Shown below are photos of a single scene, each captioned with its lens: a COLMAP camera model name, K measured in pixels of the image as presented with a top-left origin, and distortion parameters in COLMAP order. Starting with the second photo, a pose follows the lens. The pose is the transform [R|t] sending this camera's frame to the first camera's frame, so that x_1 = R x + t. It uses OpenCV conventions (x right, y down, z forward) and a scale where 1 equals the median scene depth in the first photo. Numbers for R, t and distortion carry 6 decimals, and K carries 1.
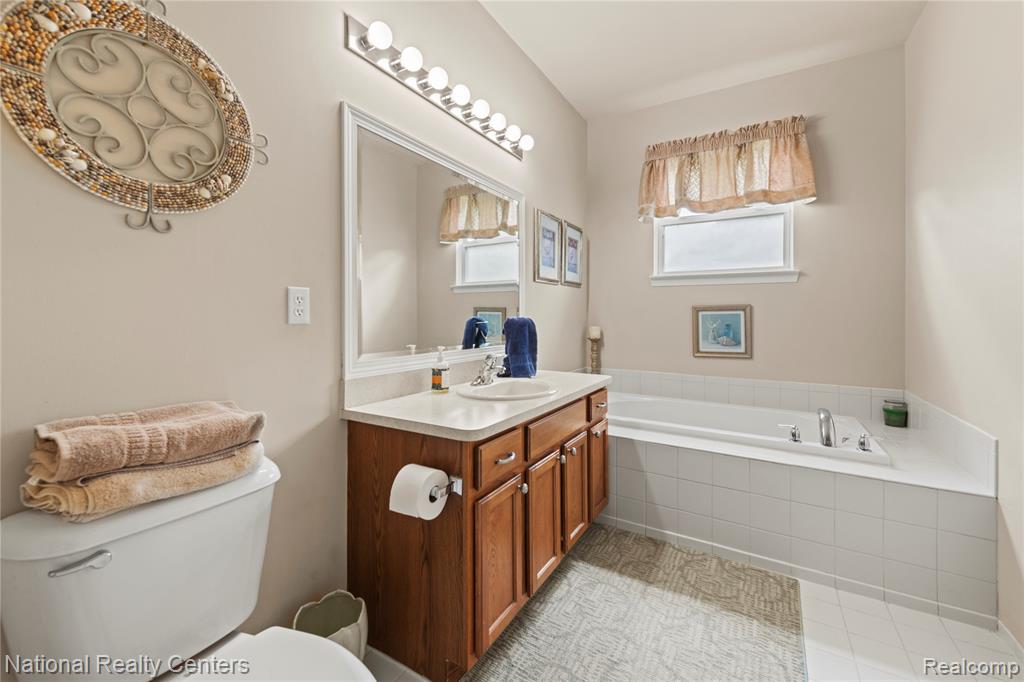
lens RADIAL K [[407.3, 0, 541.8], [0, 407.3, 312.6], [0, 0, 1]] dist [0.012019, -0.000465]
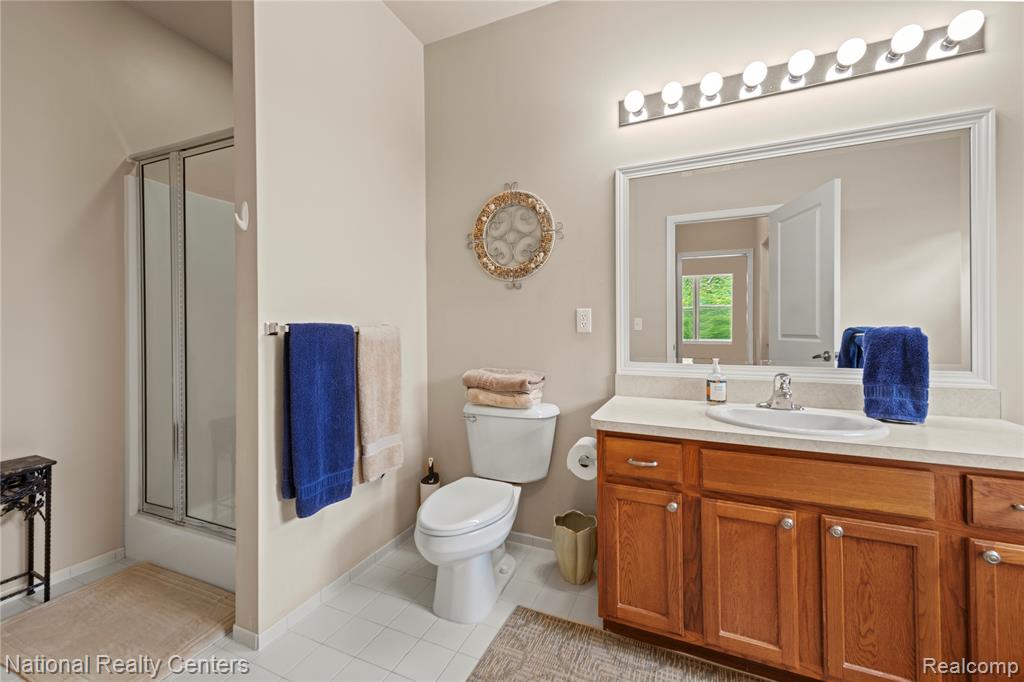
lens RADIAL K [[407.3, 0, 514.1], [0, 407.3, 334.8], [0, 0, 1]] dist [0.012019, -0.000465]
pose [[0.109436, 0.003714, -0.993987, 1.112260], [0.008003, 0.999957, 0.004618, 0.032391], [0.993962, -0.008461, 0.109402, 0.693202]]
